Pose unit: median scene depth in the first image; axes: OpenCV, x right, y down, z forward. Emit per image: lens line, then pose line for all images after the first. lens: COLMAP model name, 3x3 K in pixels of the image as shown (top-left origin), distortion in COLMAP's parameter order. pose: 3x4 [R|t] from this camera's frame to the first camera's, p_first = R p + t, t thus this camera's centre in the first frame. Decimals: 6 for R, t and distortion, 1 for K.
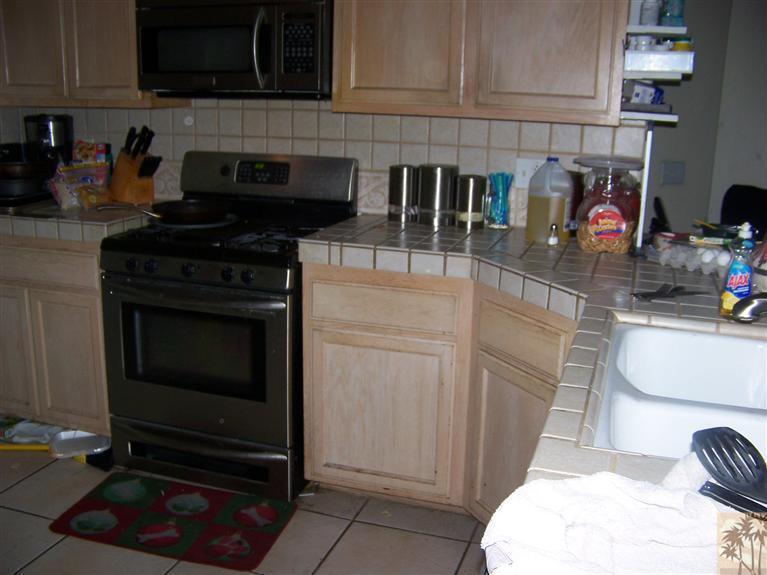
lens RADIAL K [[798.4, 0, 387.7], [0, 798.4, 297.8], [0, 0, 1]] dist [-0.236697, 0.266815]
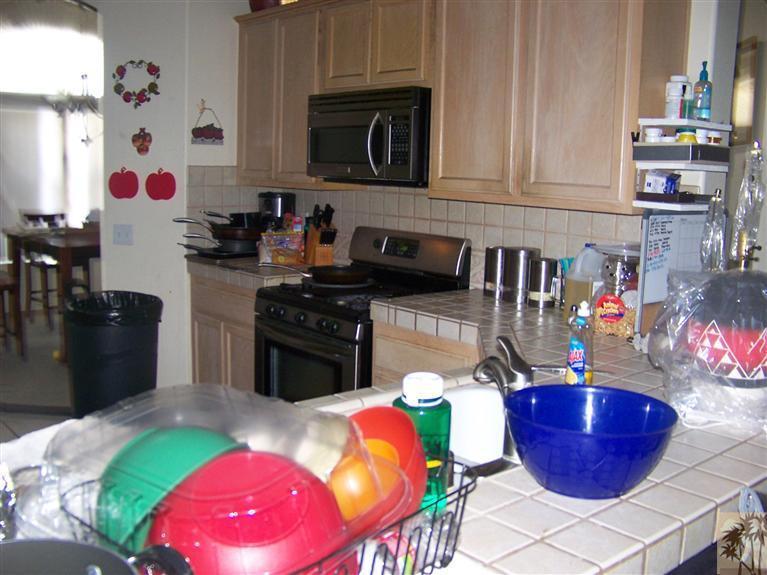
lens RADIAL K [[798.4, 0, 387.7], [0, 798.4, 297.8], [0, 0, 1]] dist [-0.236697, 0.266815]
pose [[0.861377, 0.081252, -0.501425, 0.460352], [-0.135658, 0.988068, -0.072933, 0.007371], [0.489516, 0.130845, 0.862122, -0.036241]]
